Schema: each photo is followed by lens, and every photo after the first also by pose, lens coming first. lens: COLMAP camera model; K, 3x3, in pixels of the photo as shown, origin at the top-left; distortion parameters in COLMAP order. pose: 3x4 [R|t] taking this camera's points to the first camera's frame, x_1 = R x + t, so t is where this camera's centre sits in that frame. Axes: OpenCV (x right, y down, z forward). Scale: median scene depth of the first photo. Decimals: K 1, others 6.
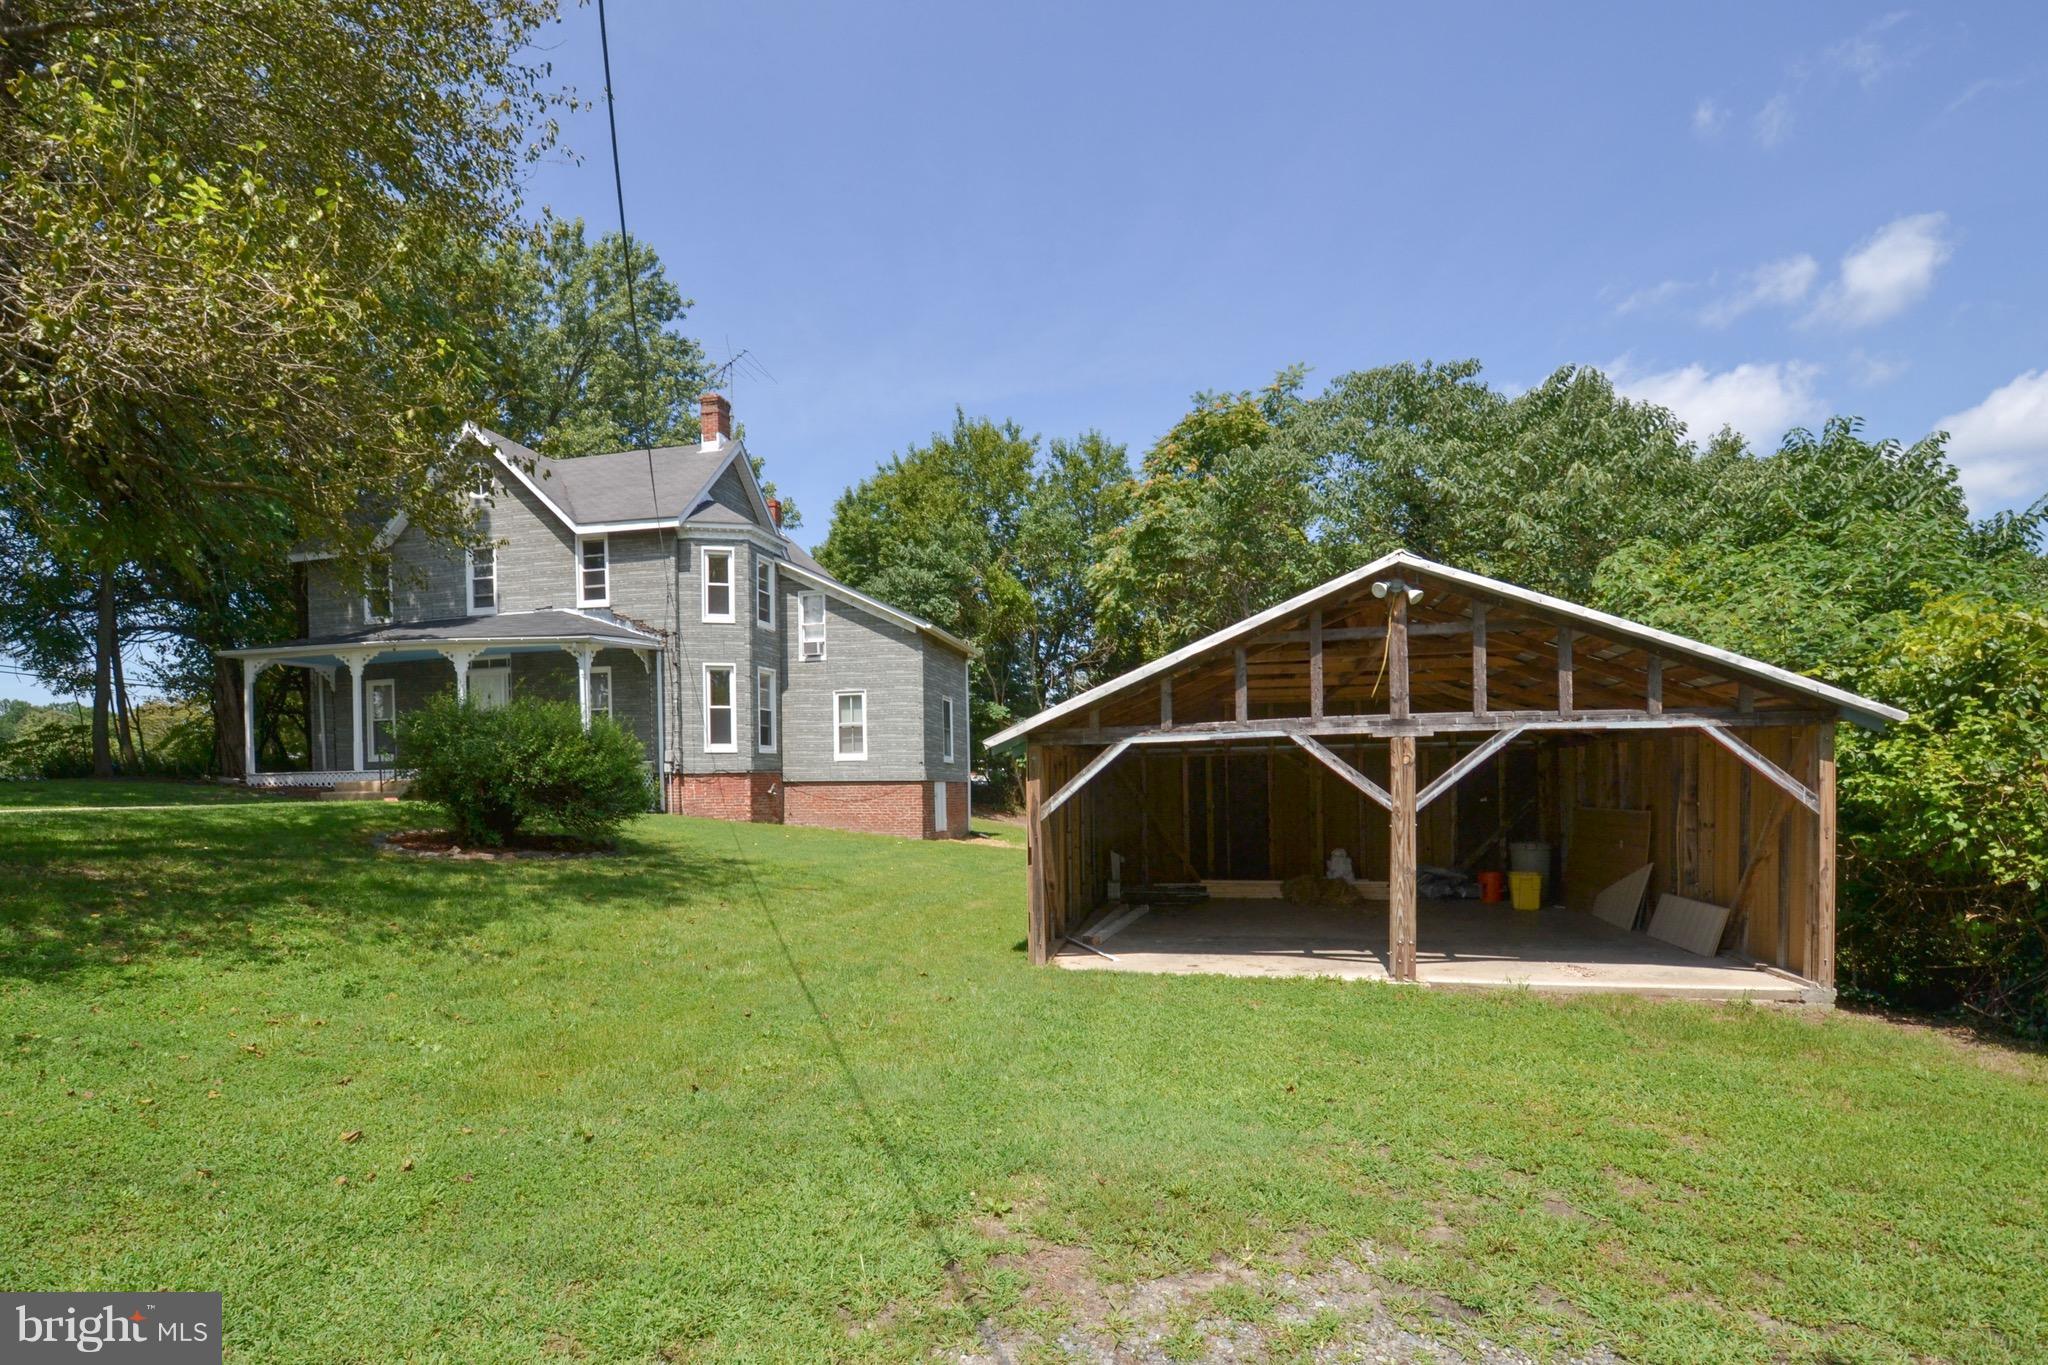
lens RADIAL K [[954.5, 0, 1000.6], [0, 954.5, 788.6], [0, 0, 1]] dist [0.022632, -0.028884]
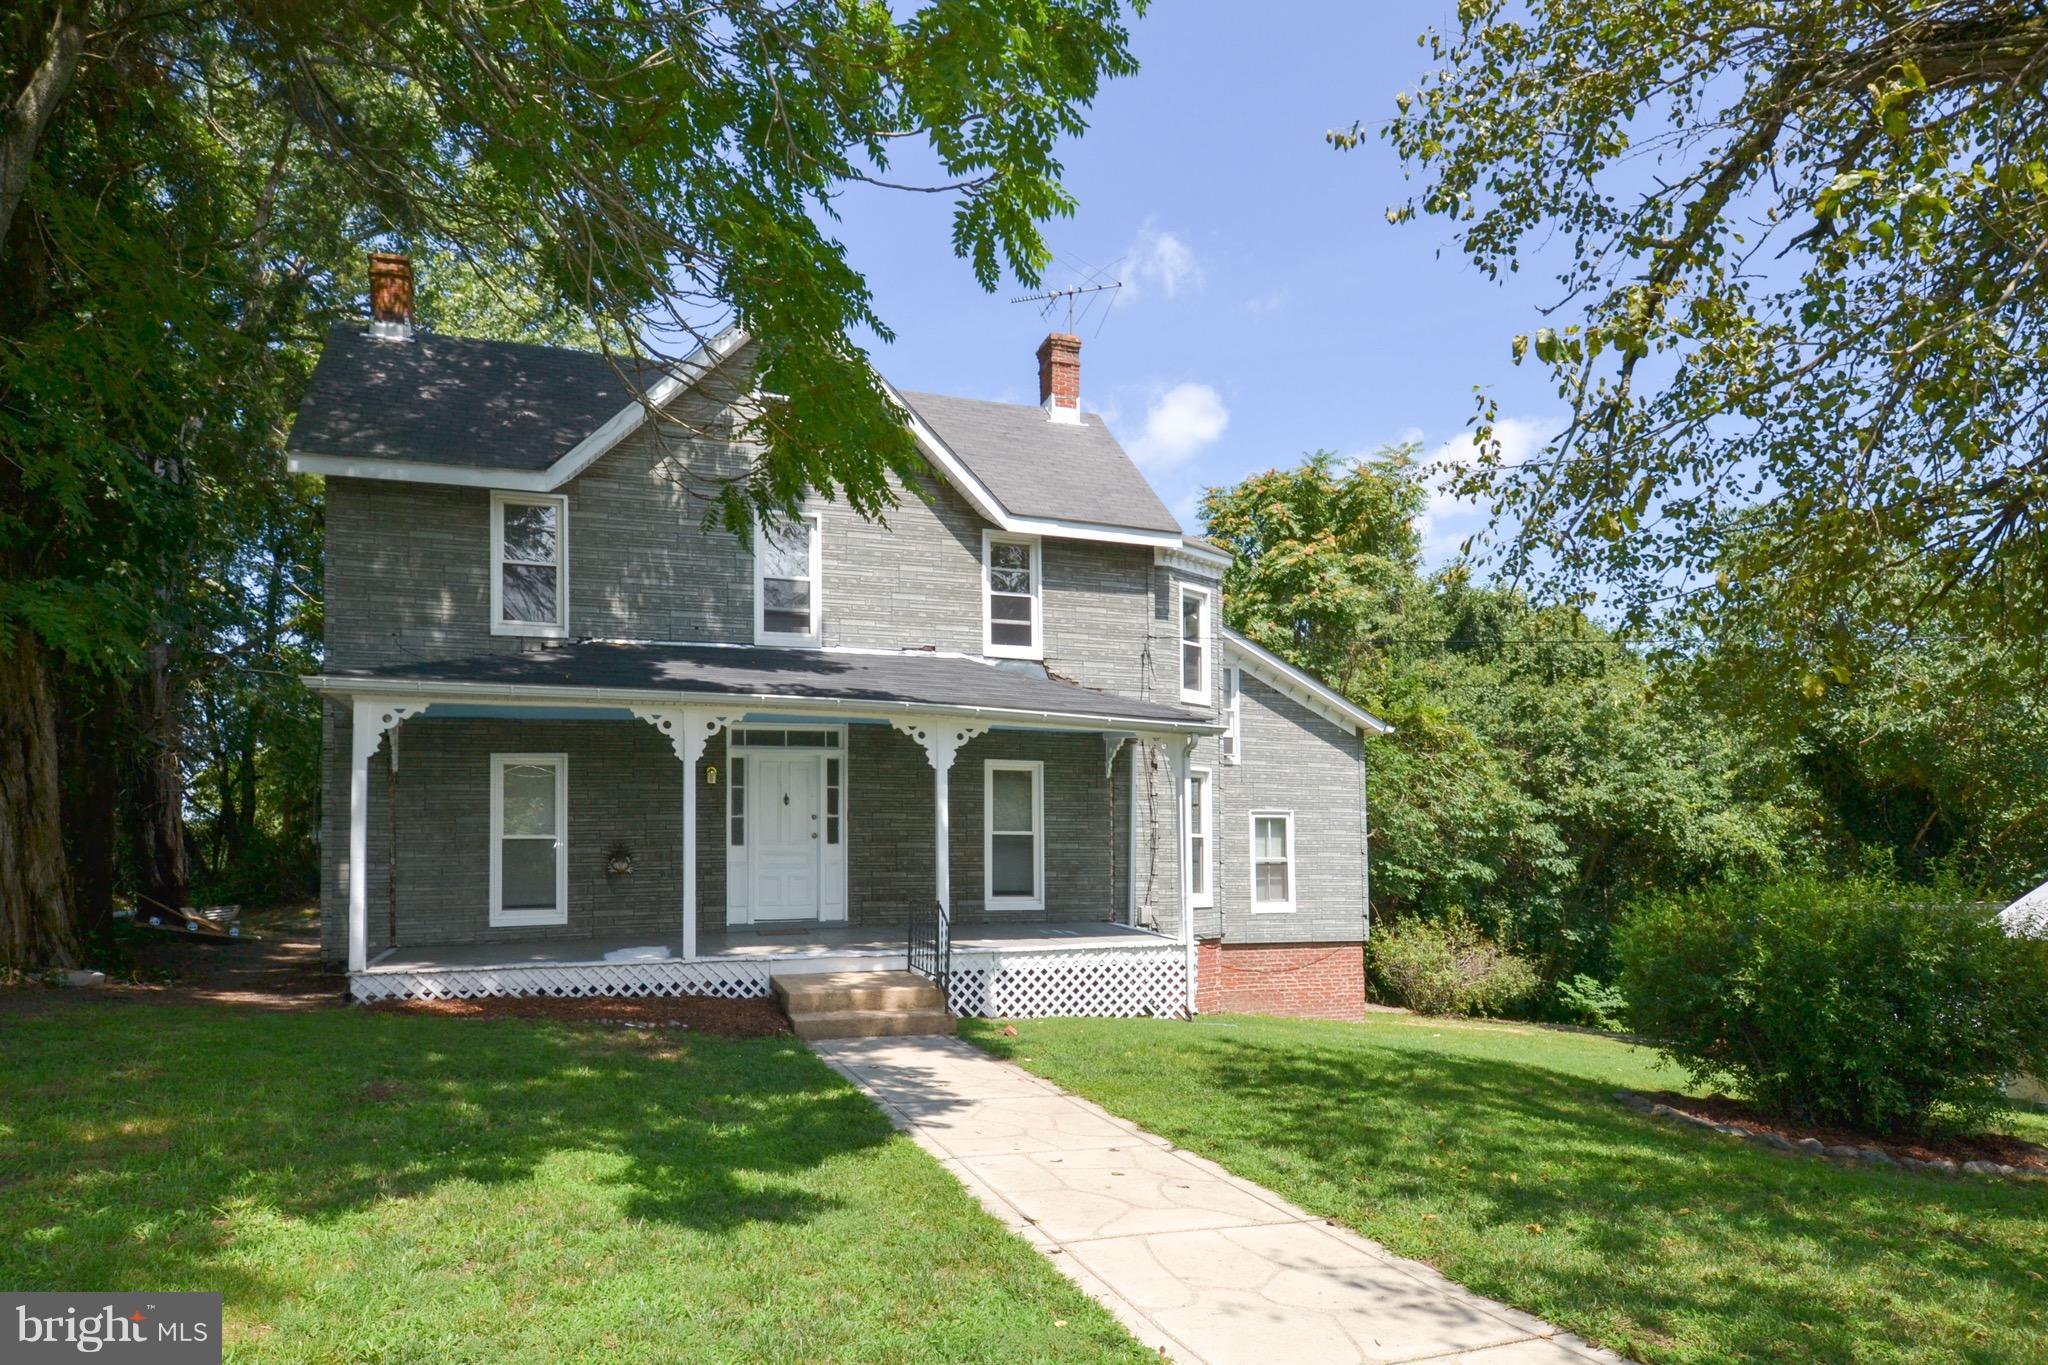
lens RADIAL K [[1189.5, 0, 1001.3], [0, 1189.5, 826.5], [0, 0, 1]] dist [0.018403, -0.021889]
pose [[0.839924, 0.025837, 0.542089, -0.817762], [-0.004983, 0.999191, -0.039902, -0.058294], [-0.542681, 0.030813, 0.839373, 0.399567]]
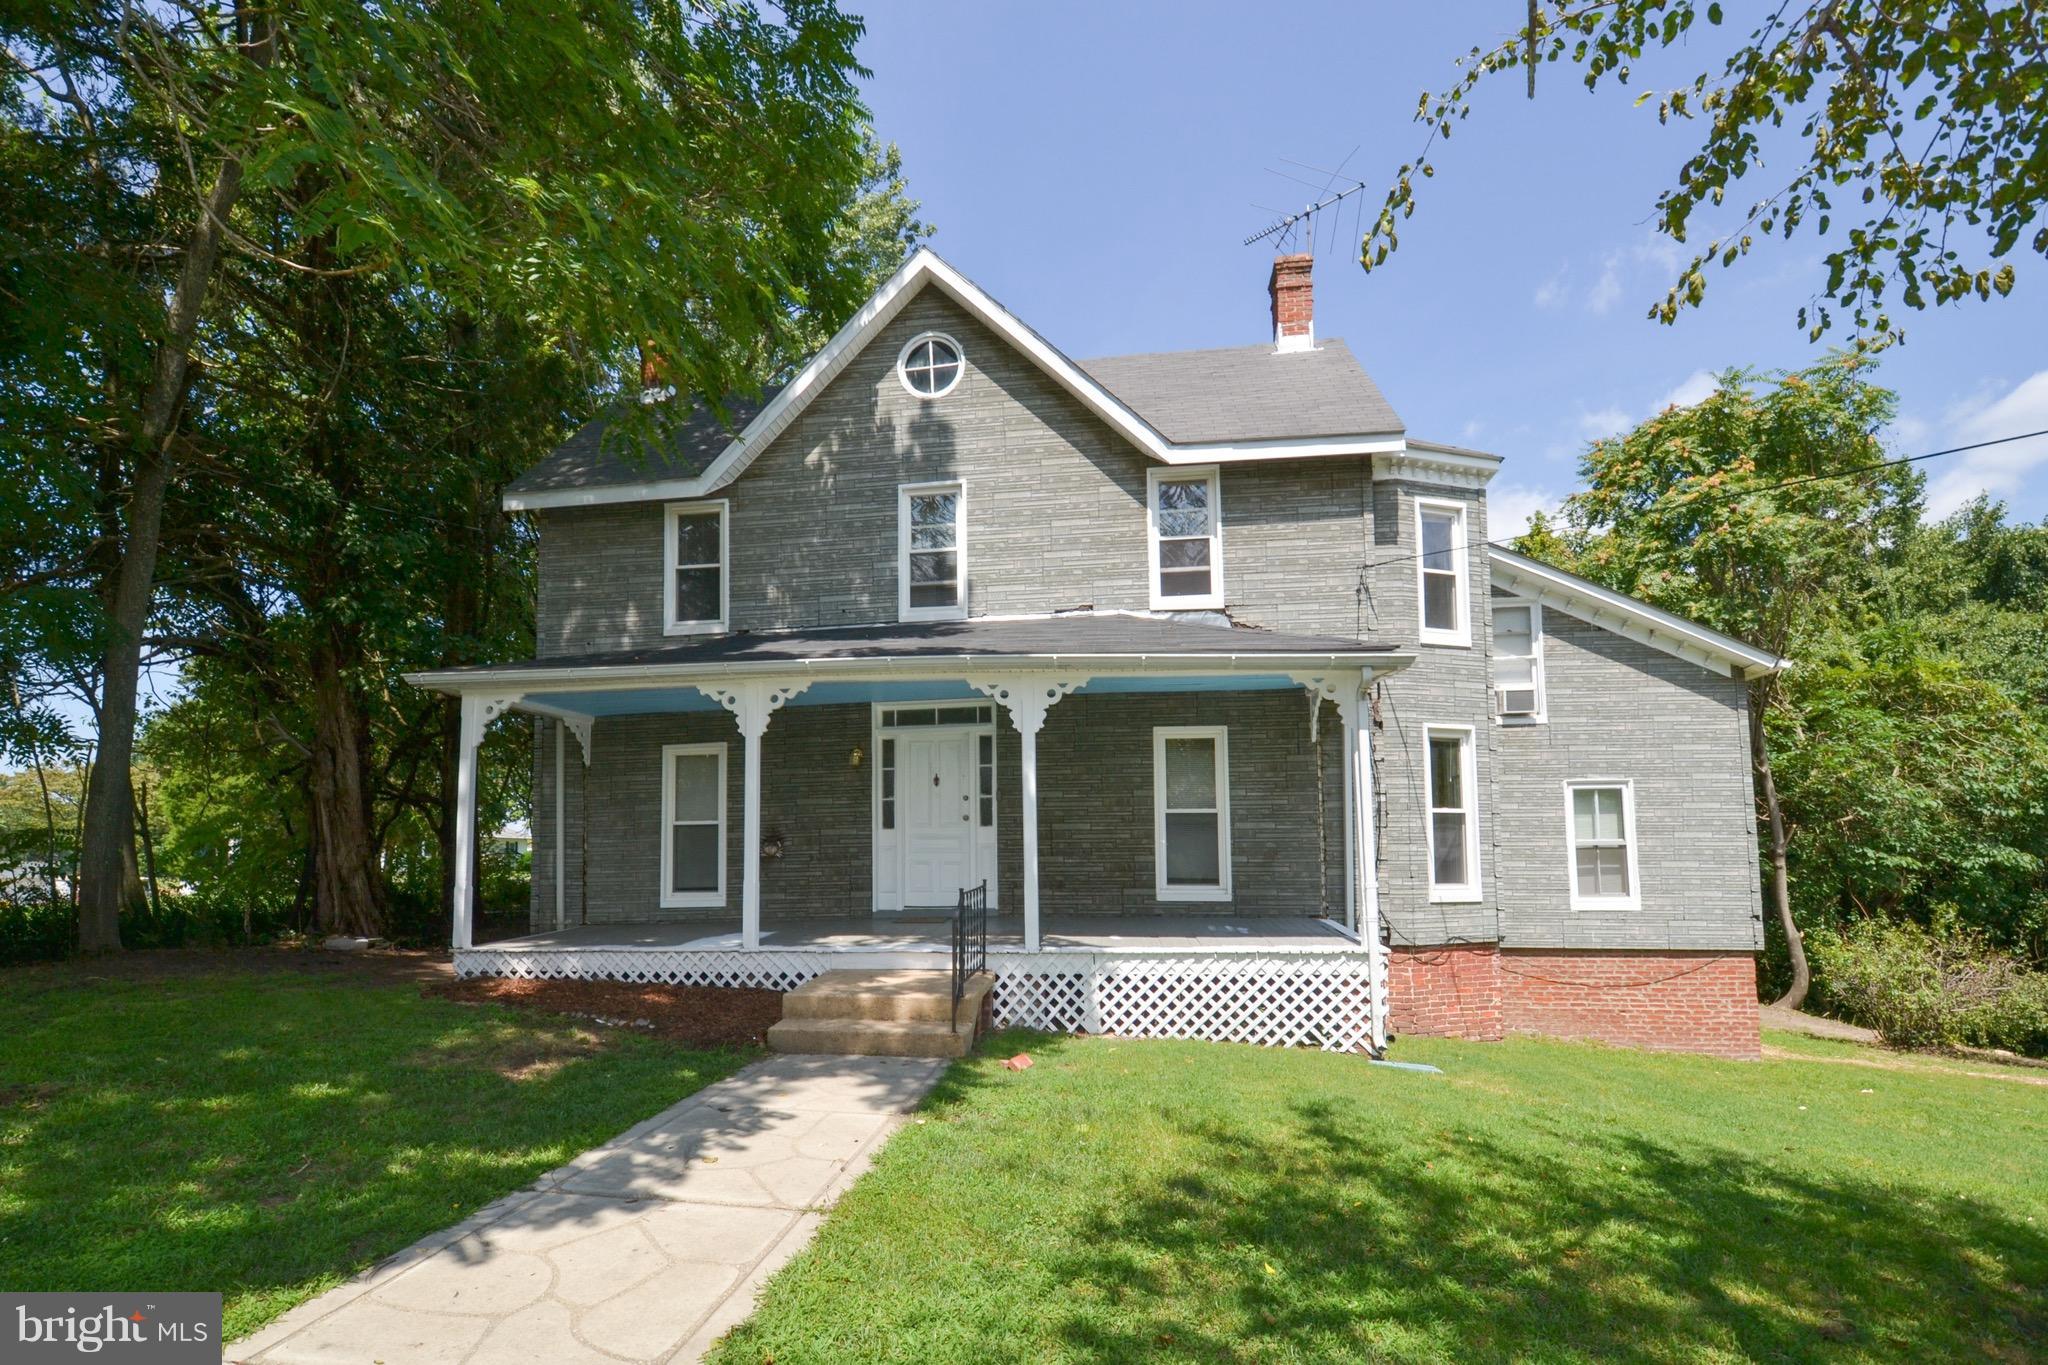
lens RADIAL K [[954.5, 0, 1000.6], [0, 954.5, 788.6], [0, 0, 1]] dist [0.022632, -0.028884]
pose [[0.994407, 0.014345, 0.104640, -0.572423], [-0.006312, 0.997034, -0.076704, -0.055882], [-0.105430, 0.075614, 0.991548, 0.516609]]
